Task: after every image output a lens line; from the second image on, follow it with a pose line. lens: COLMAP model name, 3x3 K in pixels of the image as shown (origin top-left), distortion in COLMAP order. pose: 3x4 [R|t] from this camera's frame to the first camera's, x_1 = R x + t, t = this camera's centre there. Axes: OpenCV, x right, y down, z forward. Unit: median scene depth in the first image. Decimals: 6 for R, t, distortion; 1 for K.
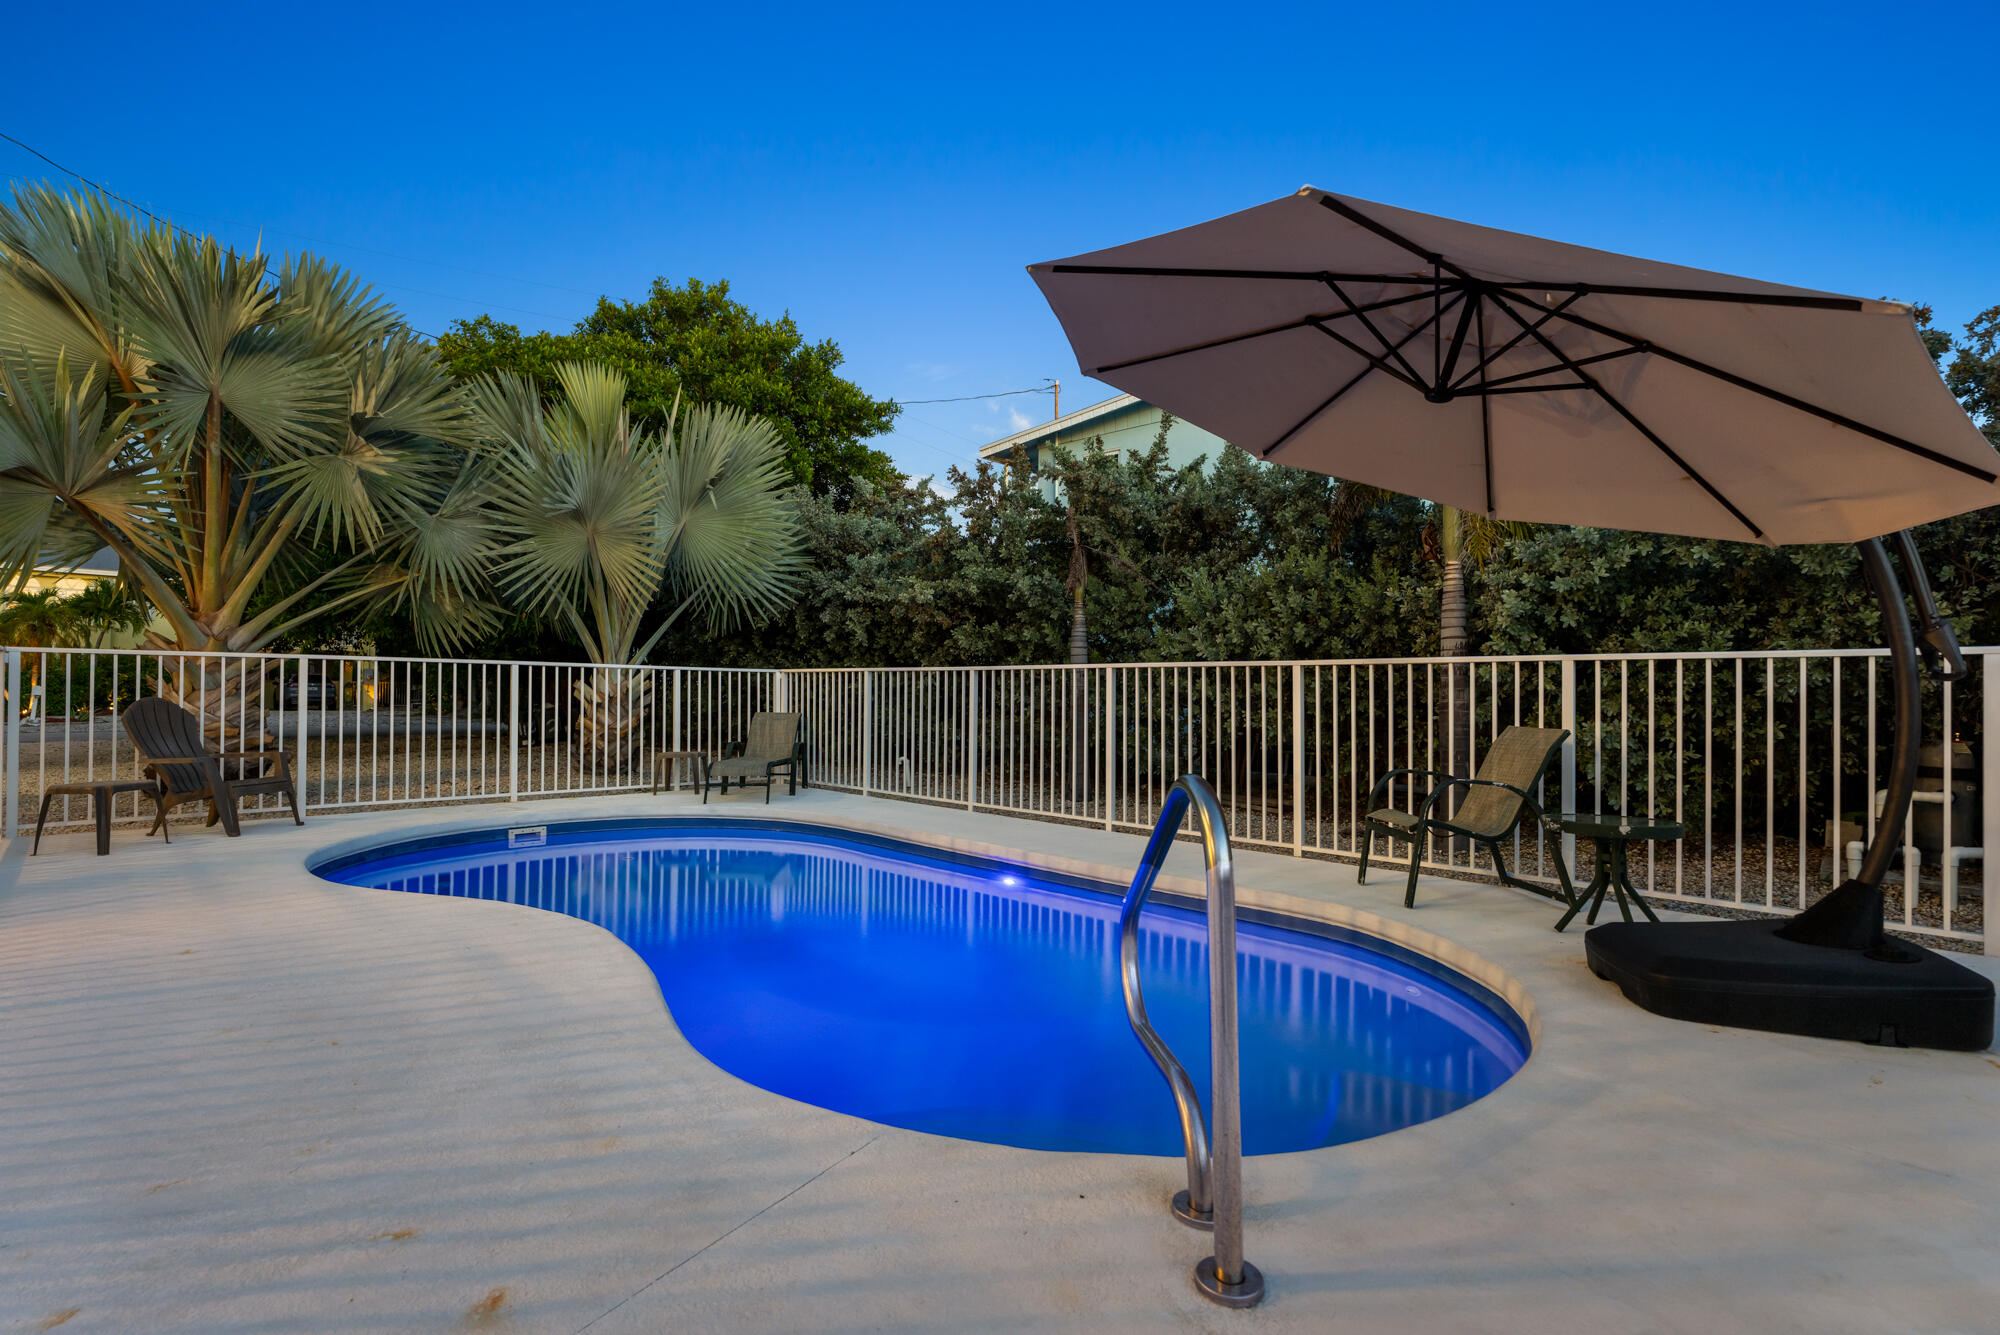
lens RADIAL K [[920.7, 0, 994.6], [0, 920.7, 683.8], [0, 0, 1]] dist [0.000619, 0.000121]
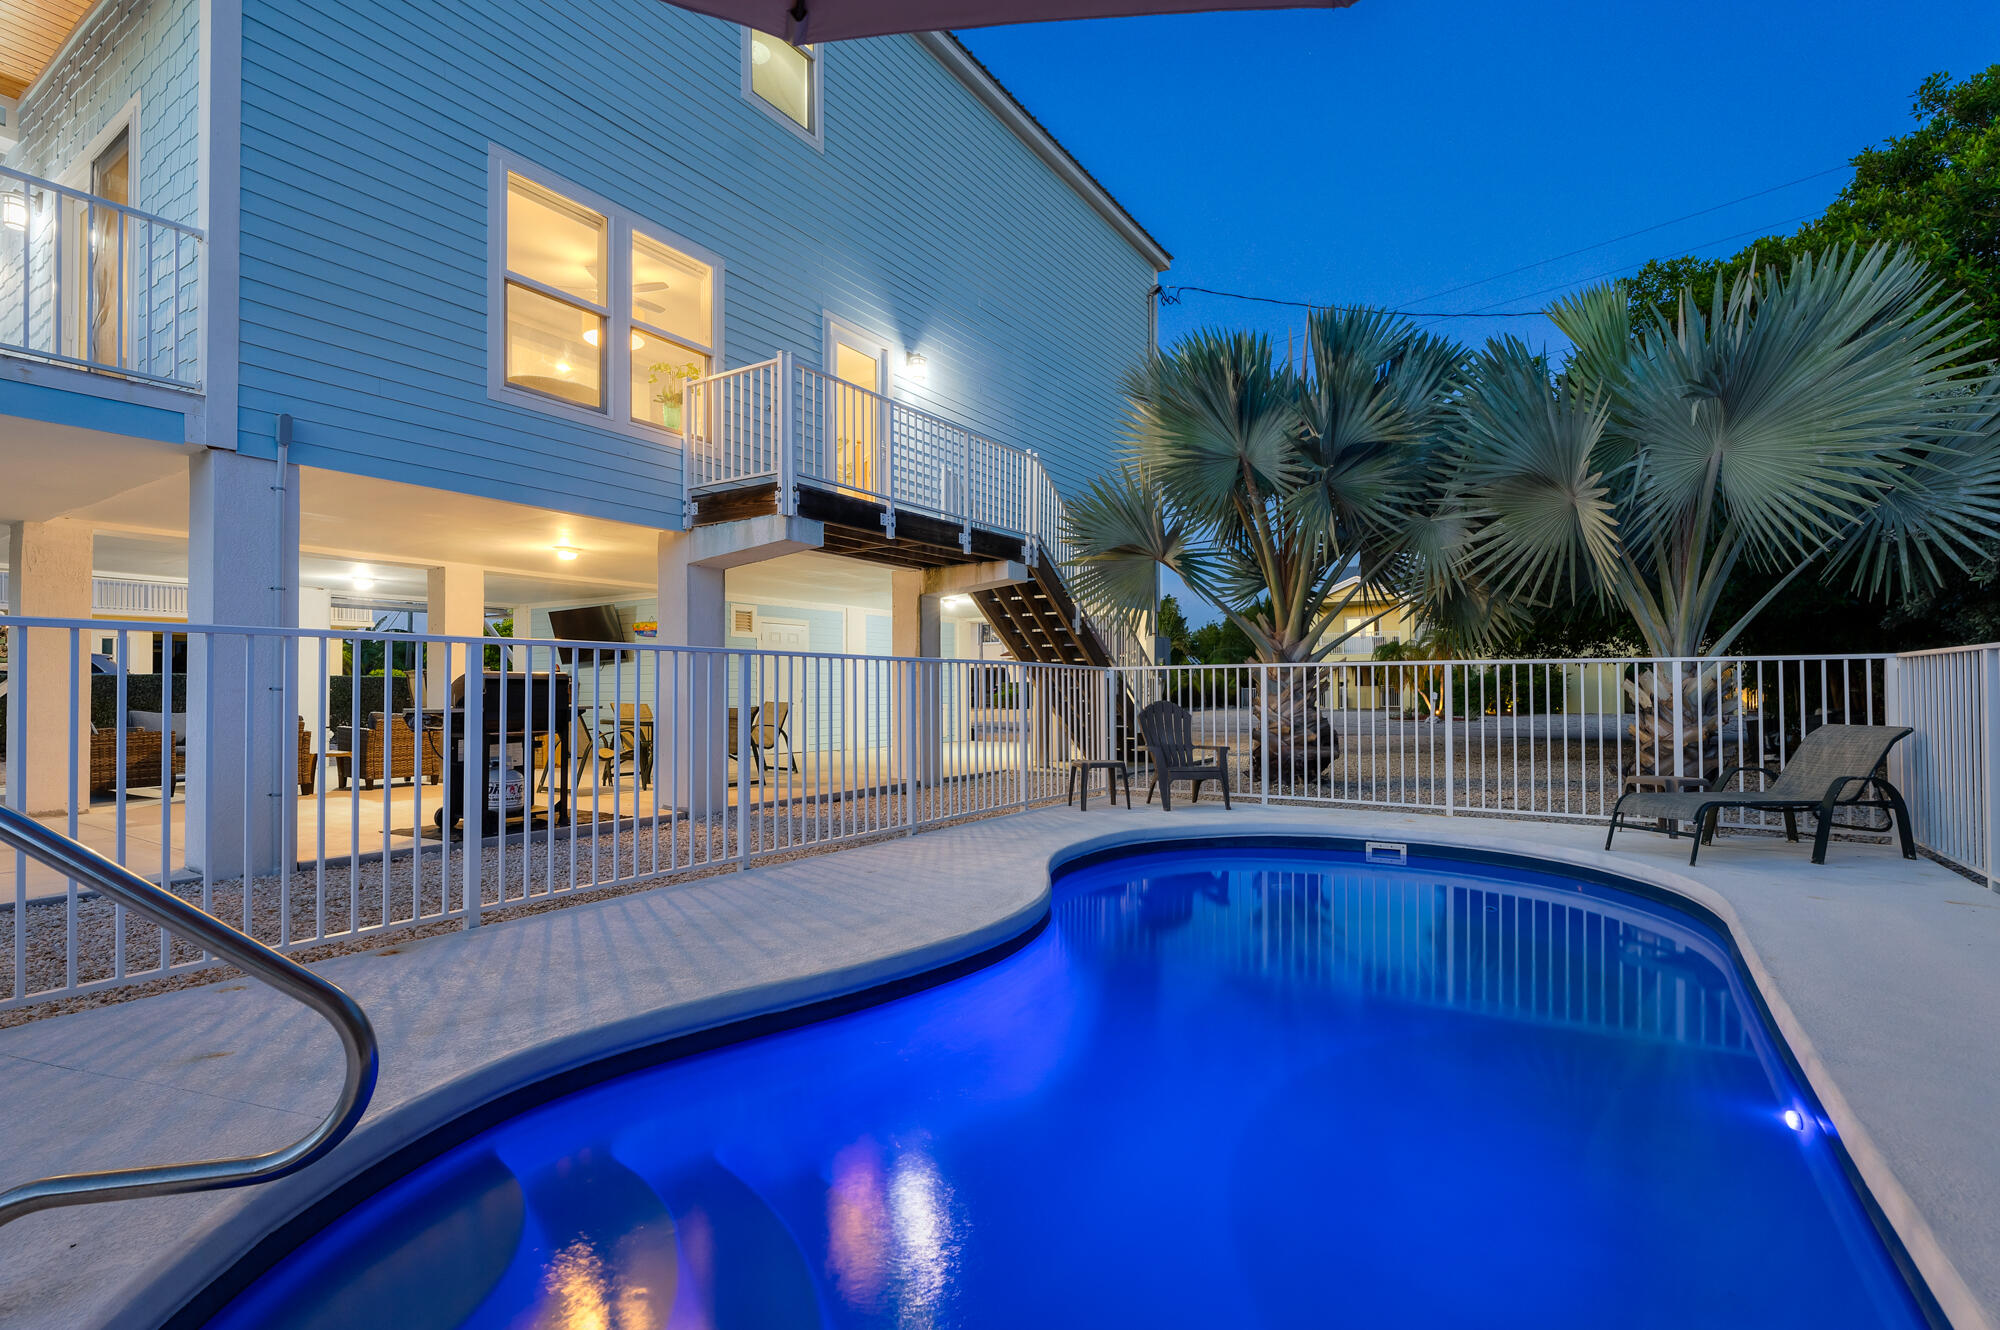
lens RADIAL K [[920.7, 0, 994.6], [0, 920.7, 681.3], [0, 0, 1]] dist [0.000619, 0.000121]
pose [[0.230740, -0.020245, -0.972805, 0.237111], [0.013430, 0.999755, -0.017621, 0.005313], [0.972923, -0.008999, 0.230956, 0.329040]]
